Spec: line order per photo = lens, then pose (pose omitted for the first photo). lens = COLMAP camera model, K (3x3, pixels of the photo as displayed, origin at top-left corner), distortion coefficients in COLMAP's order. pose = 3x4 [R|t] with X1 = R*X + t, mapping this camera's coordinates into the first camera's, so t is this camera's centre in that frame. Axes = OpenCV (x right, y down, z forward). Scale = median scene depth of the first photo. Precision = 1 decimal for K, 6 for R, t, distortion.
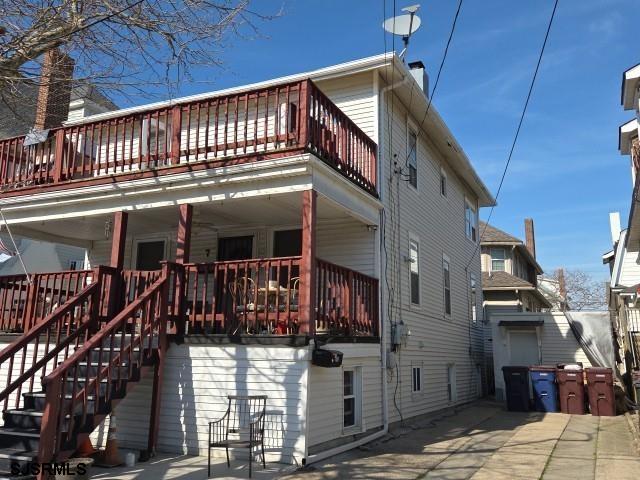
lens RADIAL K [[561.6, 0, 320.0], [0, 561.6, 240.0], [0, 0, 1]] dist [0.010247, -0.004826]
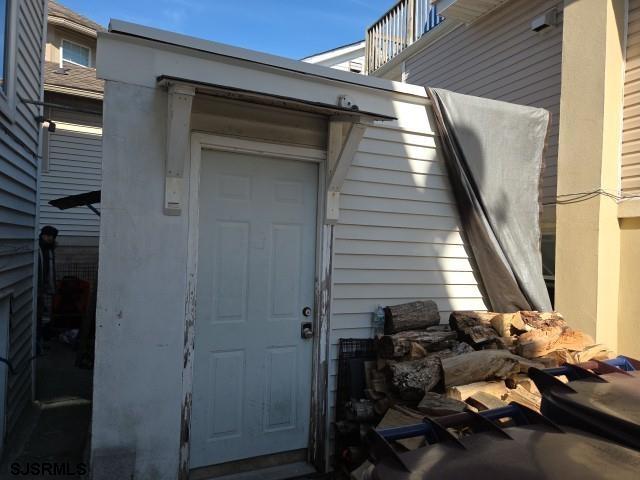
lens RADIAL K [[426.8, 0, 301.3], [0, 426.8, 239.2], [0, 0, 1]] dist [0.031455, -0.001326]
pose [[0.672778, 0.013921, 0.739714, 0.262351], [-0.171315, 0.975581, 0.137453, 0.176981], [-0.719737, -0.219199, 0.658734, 0.906880]]
